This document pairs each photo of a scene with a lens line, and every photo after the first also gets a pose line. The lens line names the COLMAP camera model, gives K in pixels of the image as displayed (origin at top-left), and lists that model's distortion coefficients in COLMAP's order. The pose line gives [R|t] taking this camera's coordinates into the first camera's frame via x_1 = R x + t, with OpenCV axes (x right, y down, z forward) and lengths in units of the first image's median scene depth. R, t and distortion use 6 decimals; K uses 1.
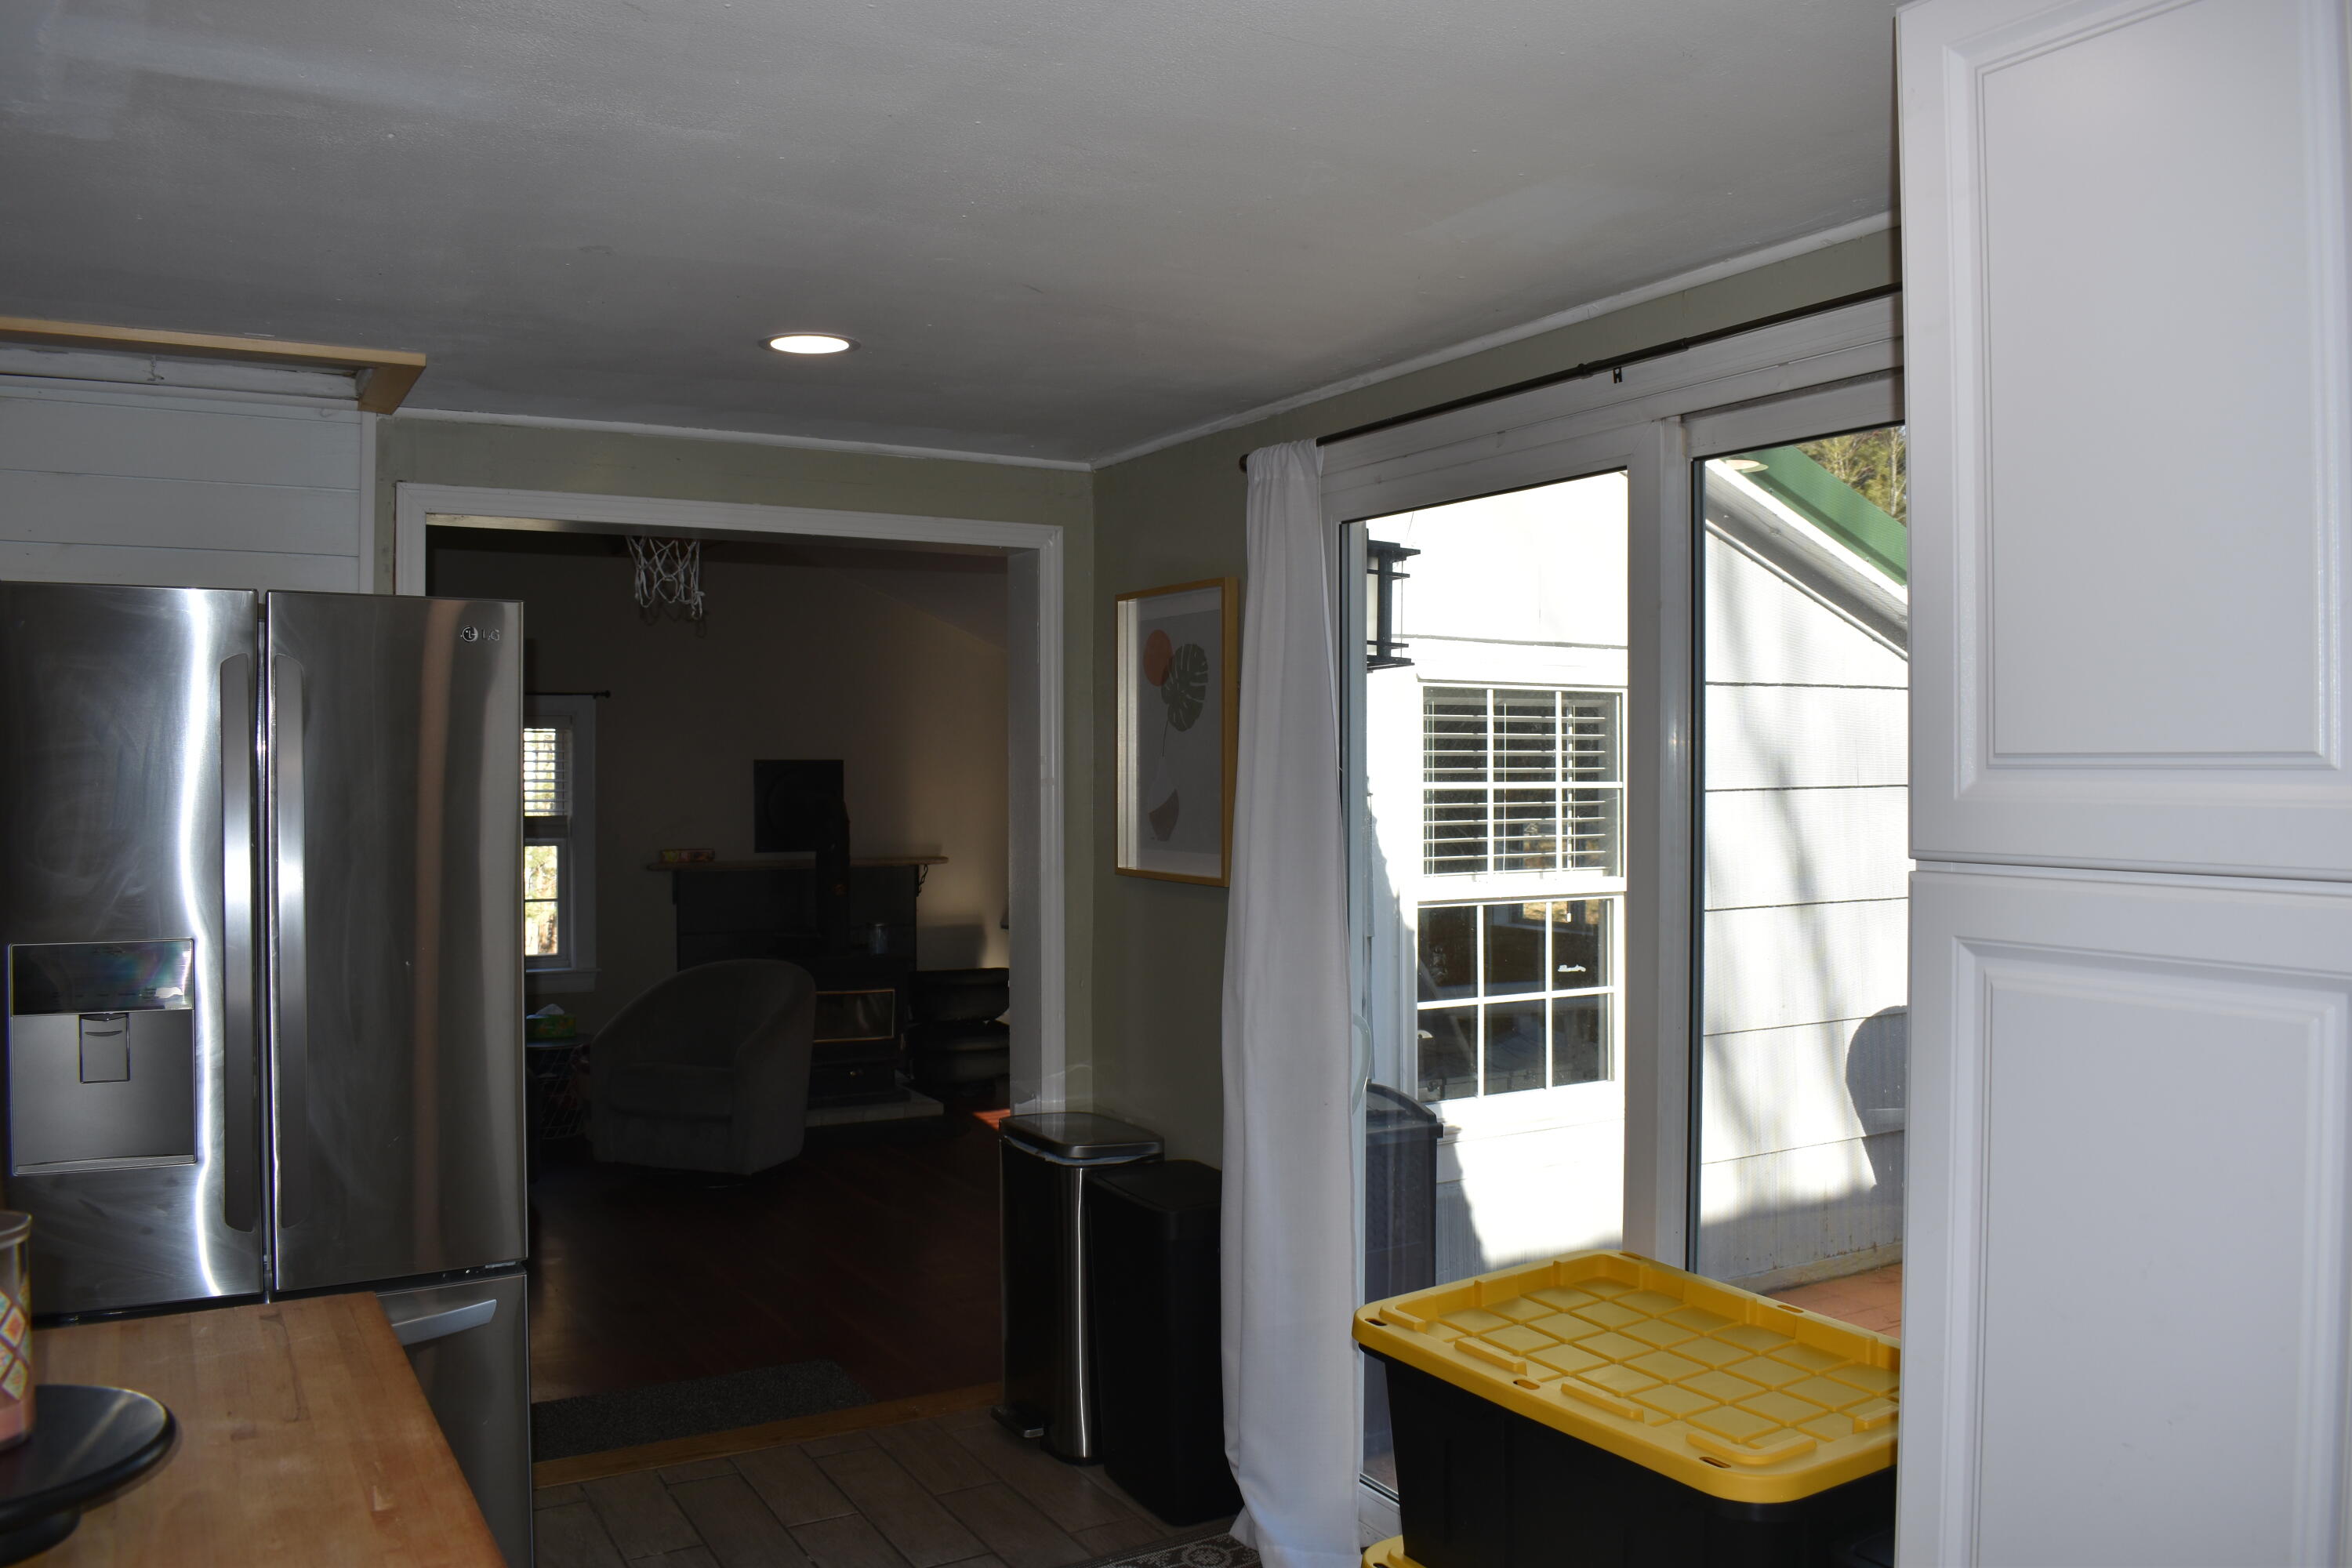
lens RADIAL K [[1830.2, 0, 1176.1], [0, 1830.2, 786.9], [0, 0, 1]] dist [-0.095032, 0.013780]
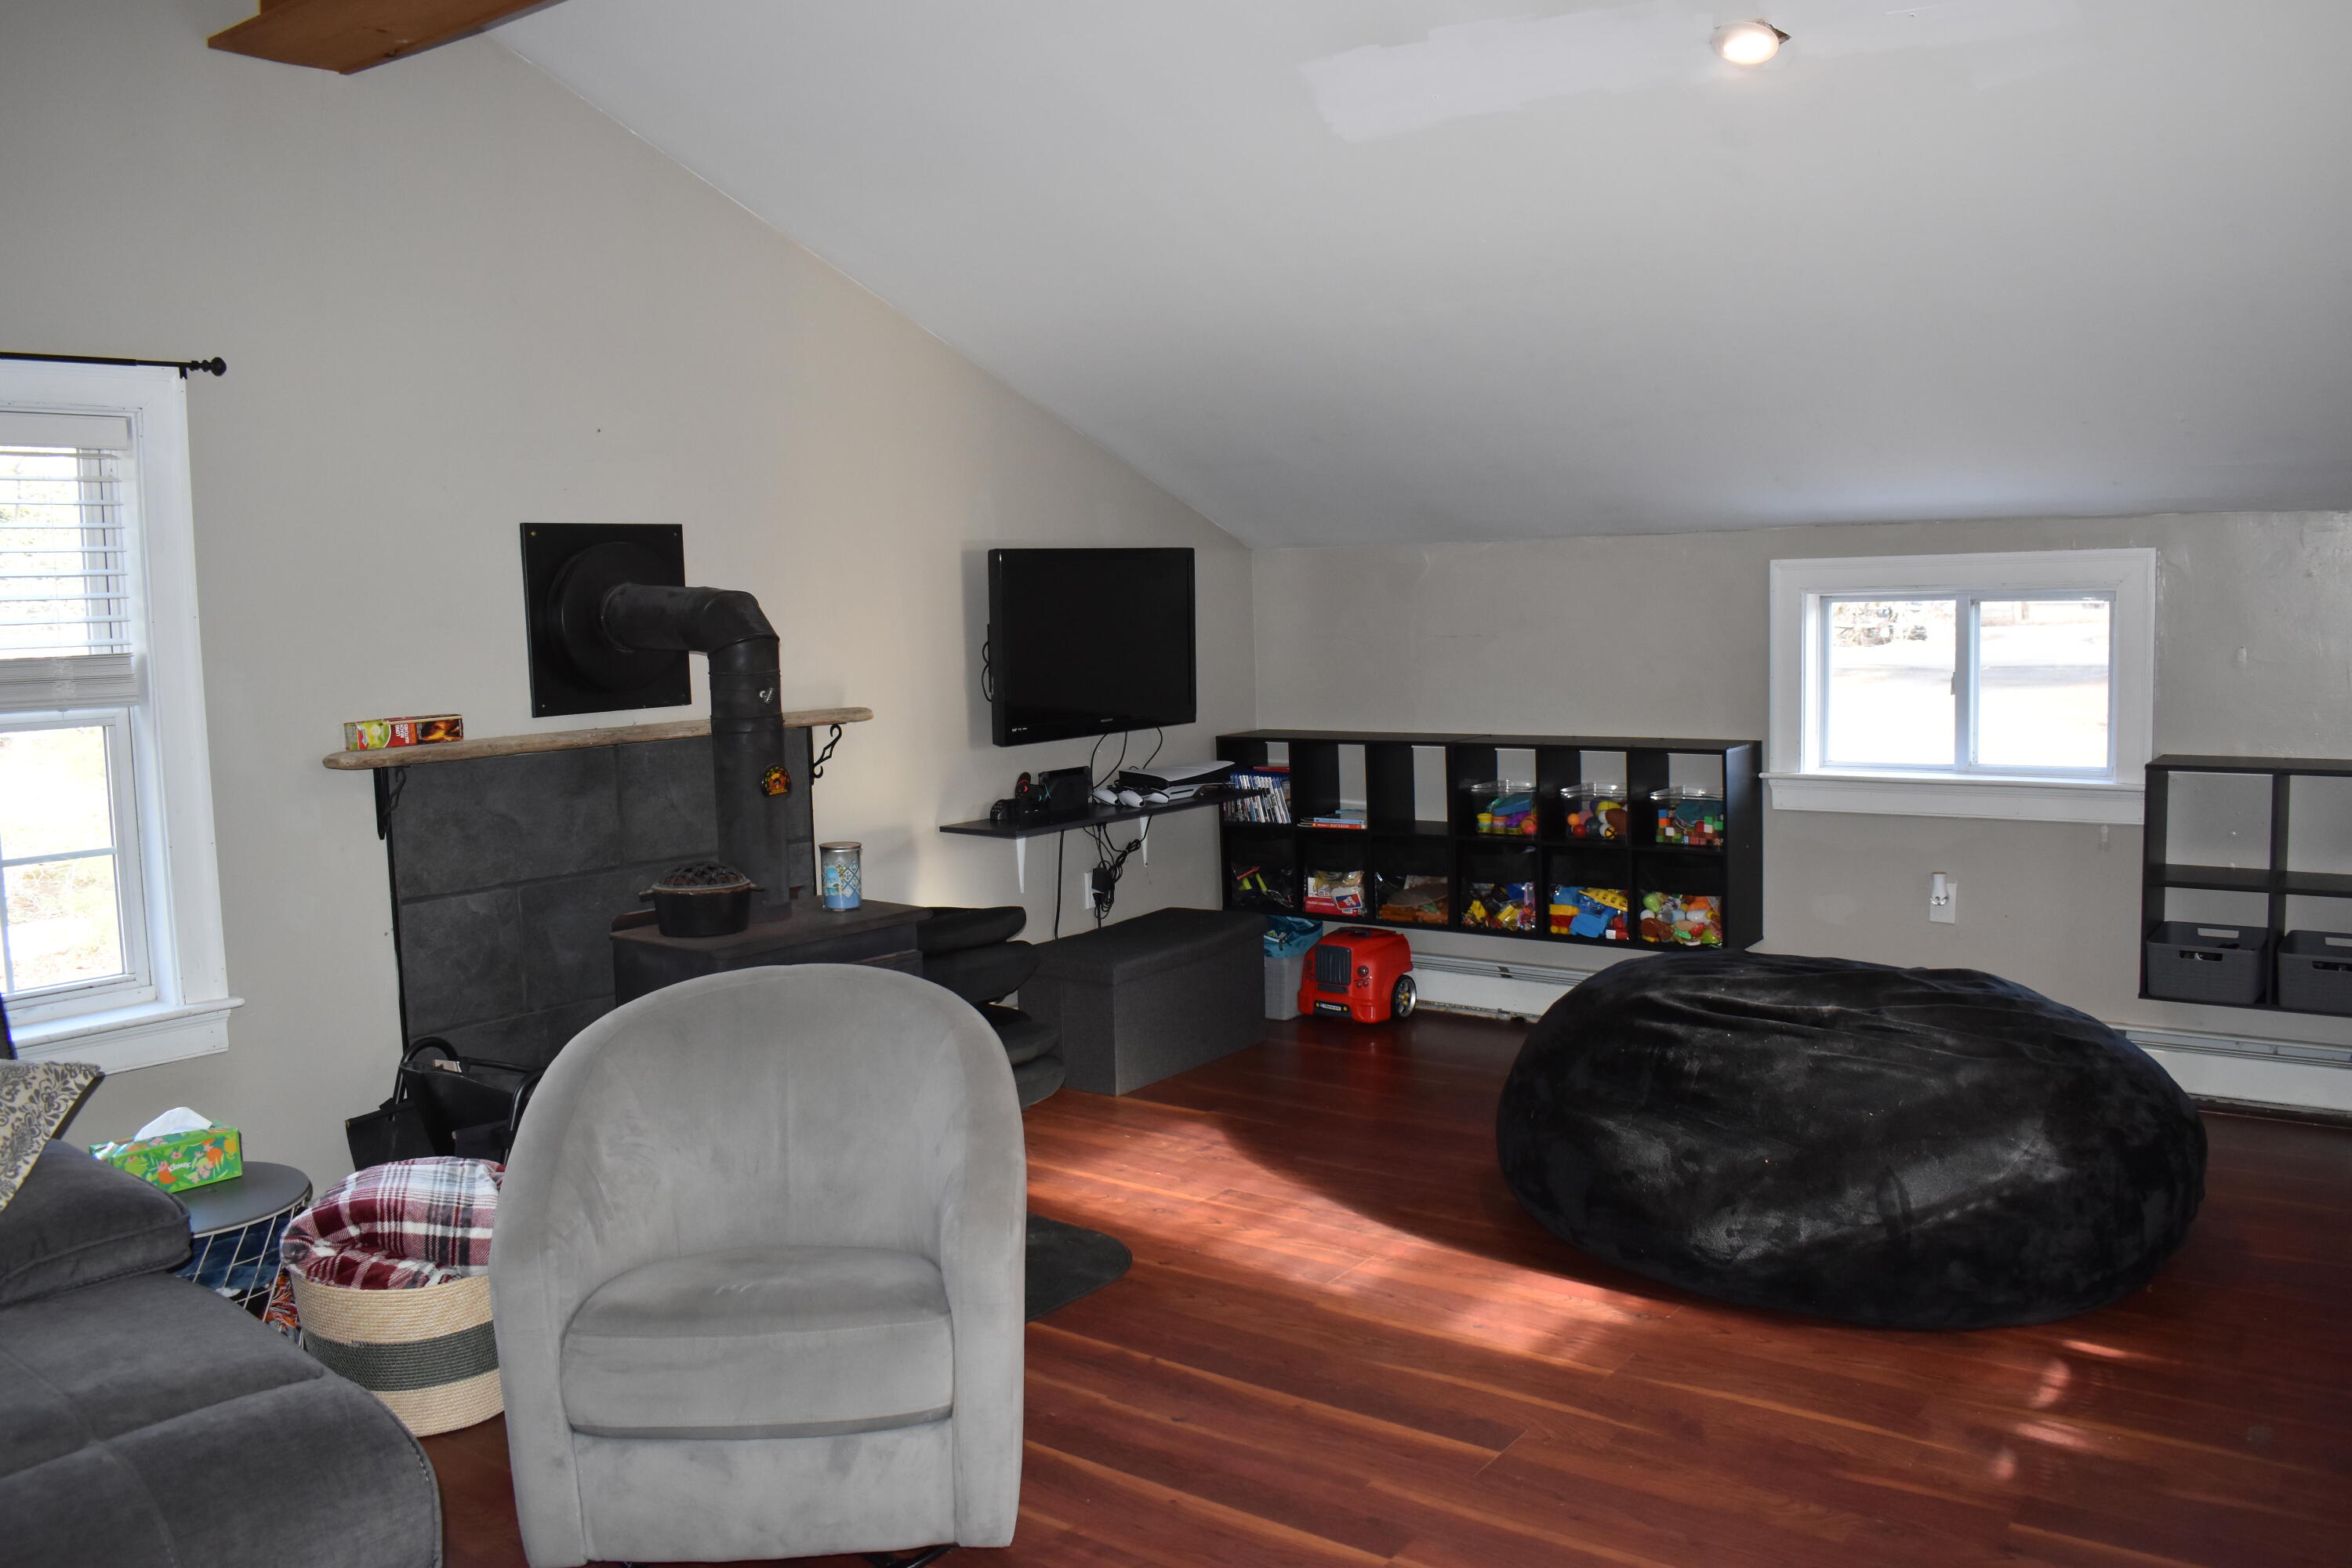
lens RADIAL K [[1830.2, 0, 1174.8], [0, 1830.2, 771.6], [0, 0, 1]] dist [-0.095032, 0.013780]
pose [[0.913312, -0.059743, 0.402855, -0.274971], [0.027097, 0.995904, 0.086260, 0.014088], [-0.406358, -0.067867, 0.911190, 0.507076]]
